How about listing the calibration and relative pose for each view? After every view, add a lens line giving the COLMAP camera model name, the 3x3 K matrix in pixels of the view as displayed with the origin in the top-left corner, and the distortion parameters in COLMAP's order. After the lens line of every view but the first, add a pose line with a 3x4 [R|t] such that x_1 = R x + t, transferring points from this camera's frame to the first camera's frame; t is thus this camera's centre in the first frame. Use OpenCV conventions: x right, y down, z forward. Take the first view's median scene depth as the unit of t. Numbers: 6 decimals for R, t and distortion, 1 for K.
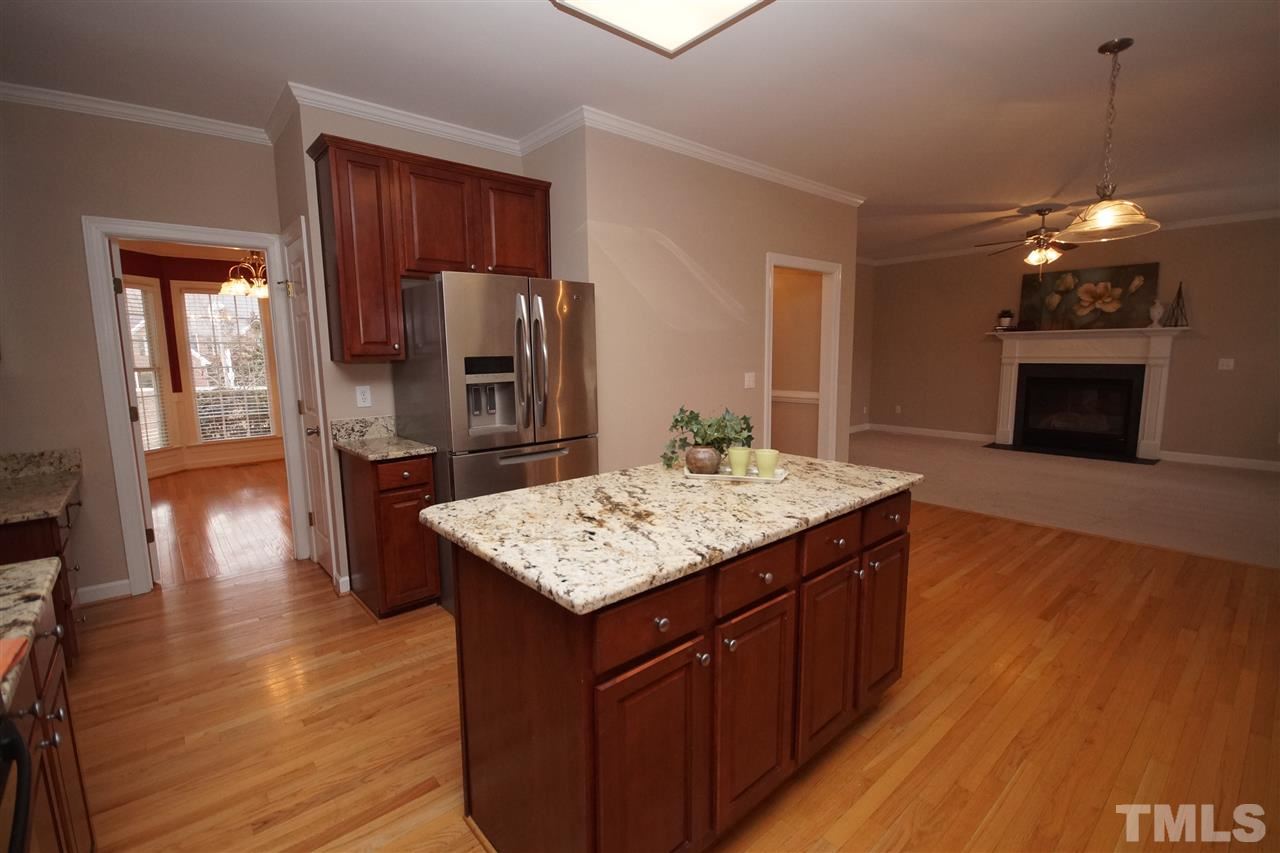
lens RADIAL K [[572.5, 0, 640.0], [0, 572.5, 426.5], [0, 0, 1]] dist [-0.001510, -0.000744]
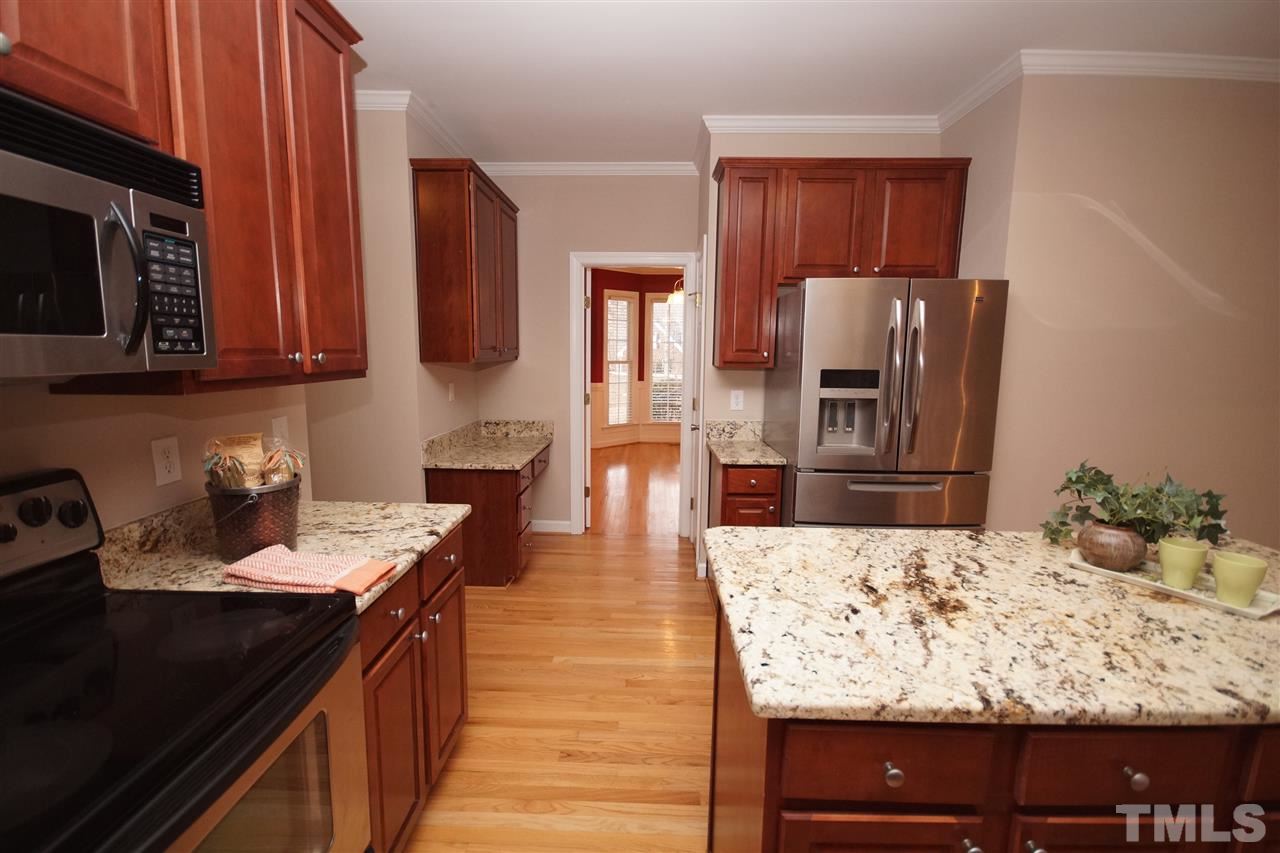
lens RADIAL K [[572.5, 0, 640.0], [0, 572.5, 426.5], [0, 0, 1]] dist [-0.001510, -0.000744]
pose [[0.734837, 0.113813, -0.668626, 0.139938], [-0.110202, 0.992756, 0.047872, -0.051190], [0.669231, 0.038506, 0.742056, 0.143915]]
